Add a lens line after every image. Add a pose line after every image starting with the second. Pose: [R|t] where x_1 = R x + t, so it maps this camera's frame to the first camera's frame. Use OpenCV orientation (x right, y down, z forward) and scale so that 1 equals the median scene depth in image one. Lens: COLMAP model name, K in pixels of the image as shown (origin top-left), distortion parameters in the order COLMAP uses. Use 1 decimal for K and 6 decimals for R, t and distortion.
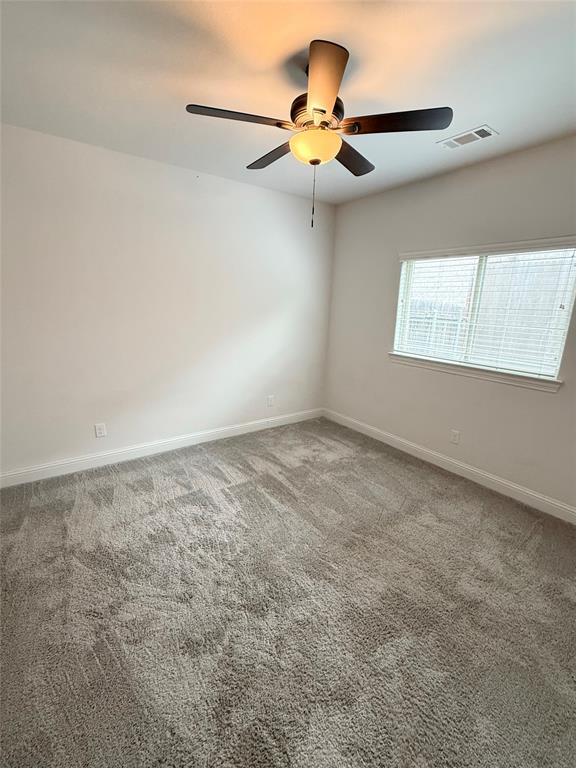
lens RADIAL K [[343.9, 0, 288.6], [0, 343.9, 387.1], [0, 0, 1]] dist [0.003957, 0.000033]
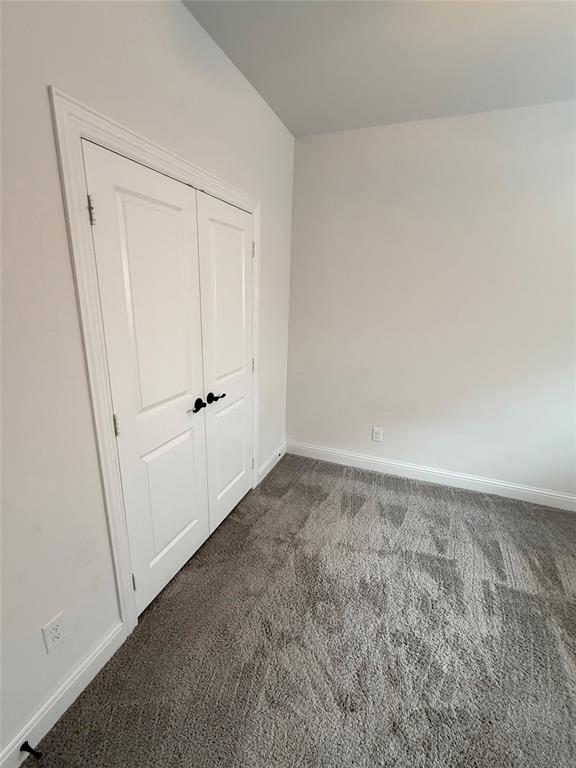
lens RADIAL K [[343.9, 0, 285.0], [0, 343.9, 378.1], [0, 0, 1]] dist [0.003957, 0.000033]
pose [[0.554022, 0.202025, -0.807617, 0.056716], [-0.216738, 0.971657, 0.094379, -0.071031], [0.803794, 0.122753, 0.582106, 0.261391]]
